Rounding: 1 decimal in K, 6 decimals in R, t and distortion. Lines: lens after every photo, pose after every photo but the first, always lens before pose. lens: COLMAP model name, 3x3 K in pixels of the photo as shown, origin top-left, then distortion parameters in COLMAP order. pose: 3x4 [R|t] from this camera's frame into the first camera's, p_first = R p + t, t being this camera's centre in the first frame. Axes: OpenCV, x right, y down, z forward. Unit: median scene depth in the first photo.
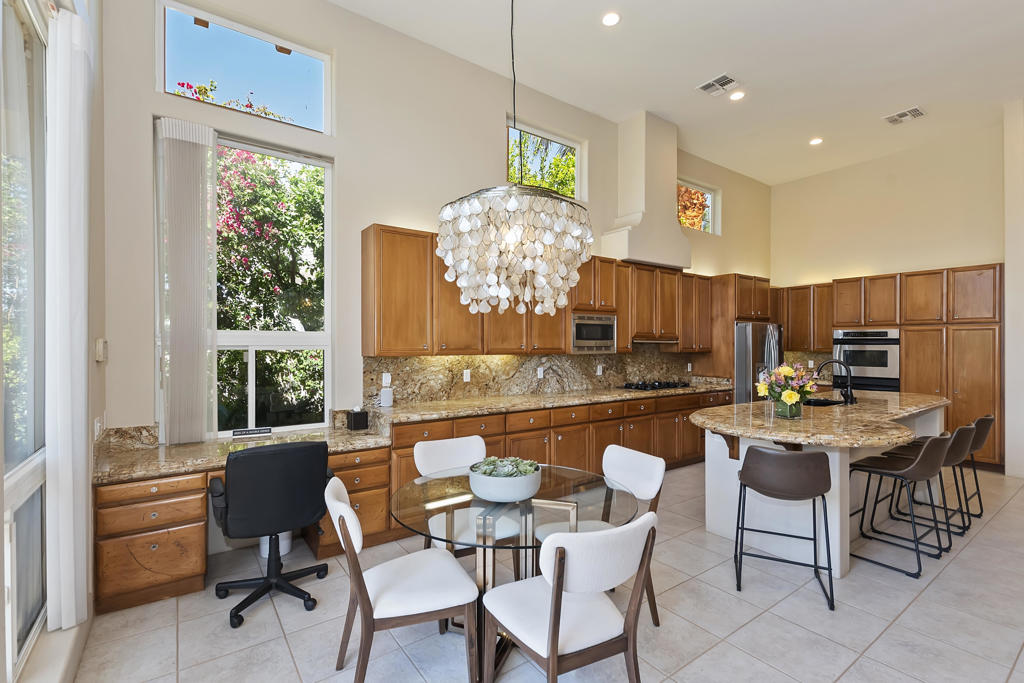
lens RADIAL K [[461.4, 0, 505.1], [0, 461.4, 345.1], [0, 0, 1]] dist [0.002255, -0.003368]
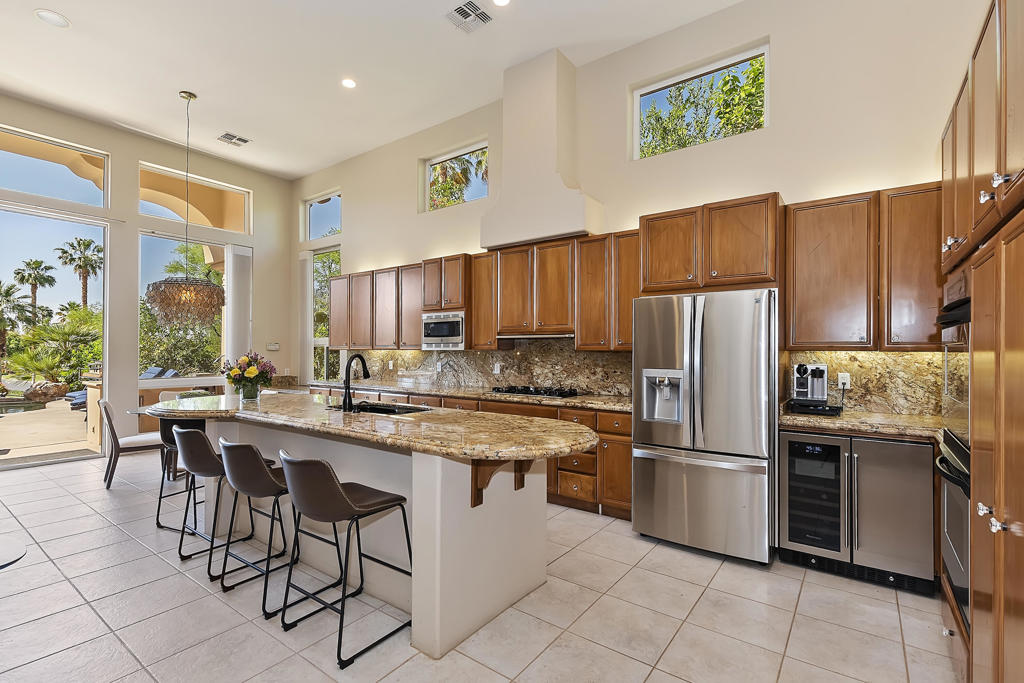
lens RADIAL K [[472.3, 0, 509.6], [0, 472.3, 351.9], [0, 0, 1]] dist [0.006765, 0.000038]
pose [[0.312228, 0.002308, -0.950004, 1.098491], [-0.002551, 0.999995, 0.001591, 0.018318], [0.950004, 0.001927, 0.312233, 0.702427]]
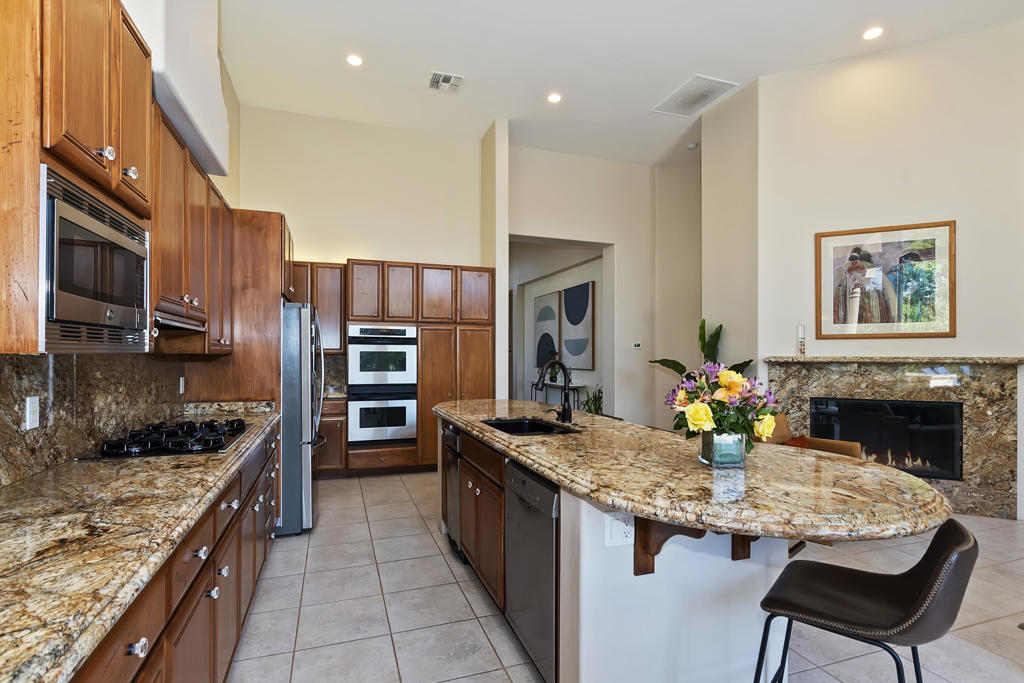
lens RADIAL K [[500.1, 0, 508.2], [0, 500.1, 357.0], [0, 0, 1]] dist [-0.002995, -0.001159]
pose [[0.272759, -0.005766, 0.962065, -0.012795], [-0.001465, 0.999978, 0.006408, 0.016702], [-0.962081, -0.003157, 0.272745, 0.610668]]
